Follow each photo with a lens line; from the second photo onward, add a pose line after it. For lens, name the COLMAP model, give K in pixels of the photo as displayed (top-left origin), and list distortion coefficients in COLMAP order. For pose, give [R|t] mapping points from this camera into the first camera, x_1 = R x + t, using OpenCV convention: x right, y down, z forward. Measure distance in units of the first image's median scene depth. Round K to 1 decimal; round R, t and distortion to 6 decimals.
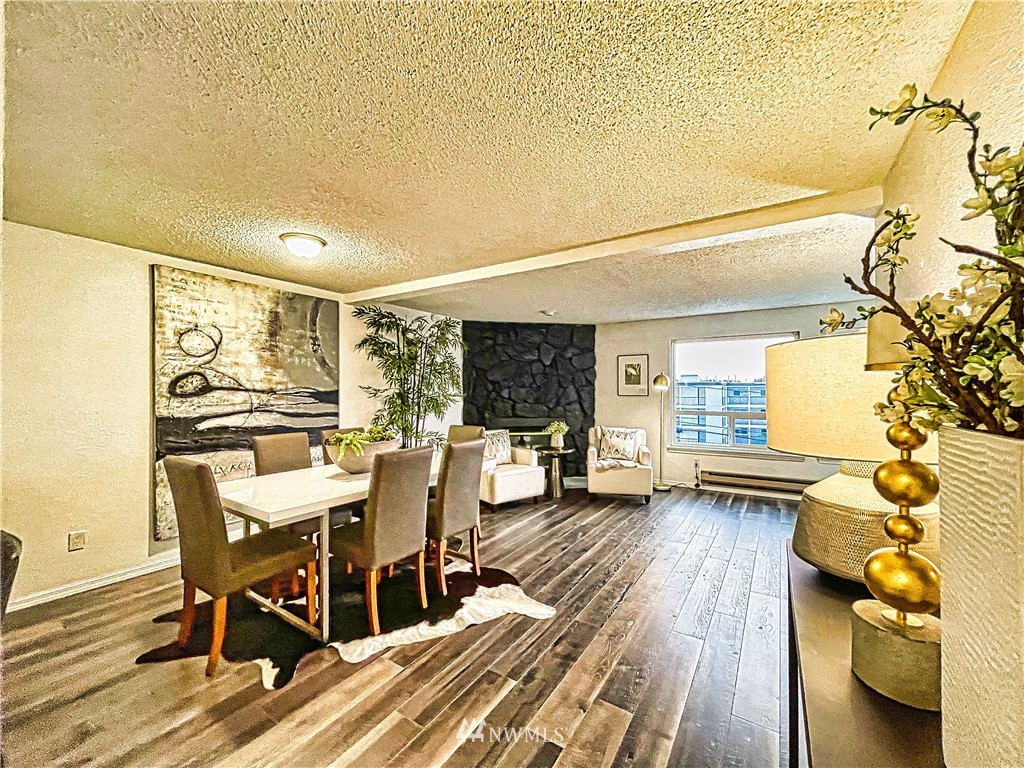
lens RADIAL K [[411.3, 0, 508.9], [0, 411.3, 387.3], [0, 0, 1]] dist [0.000692, 0.000842]
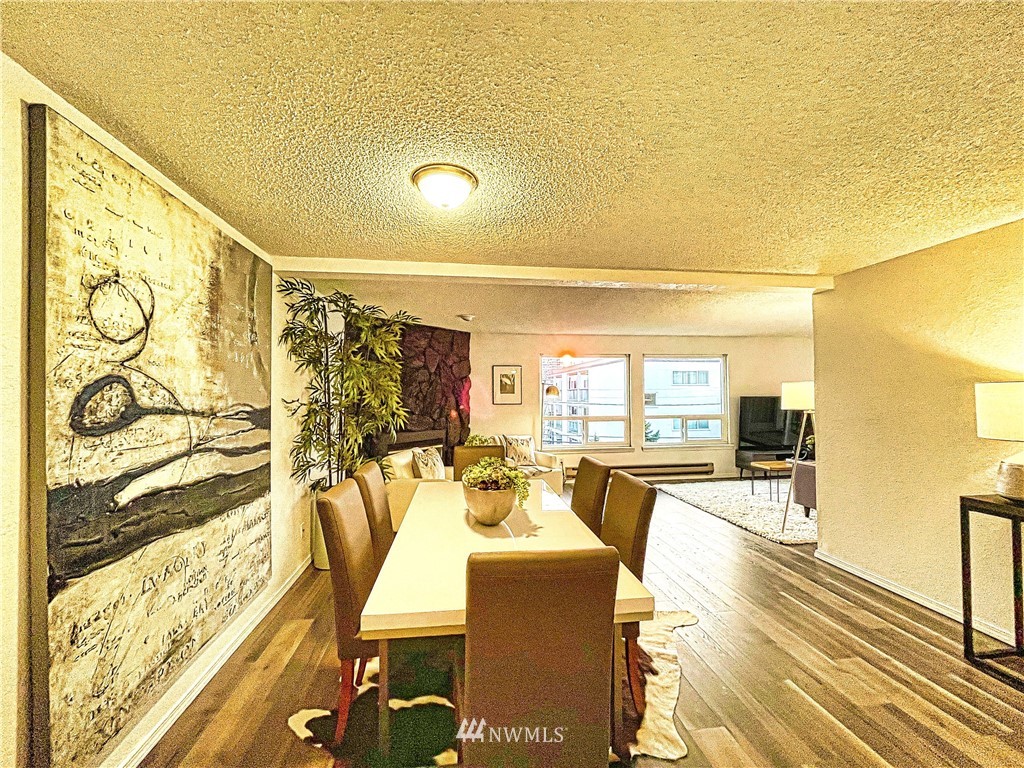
lens RADIAL K [[411.3, 0, 508.4], [0, 411.3, 387.9], [0, 0, 1]] dist [0.000692, 0.000842]
pose [[0.761430, 0.005735, 0.648222, -0.689325], [0.001408, 0.999944, -0.010499, -0.018511], [-0.648246, 0.008907, 0.761379, 0.363151]]
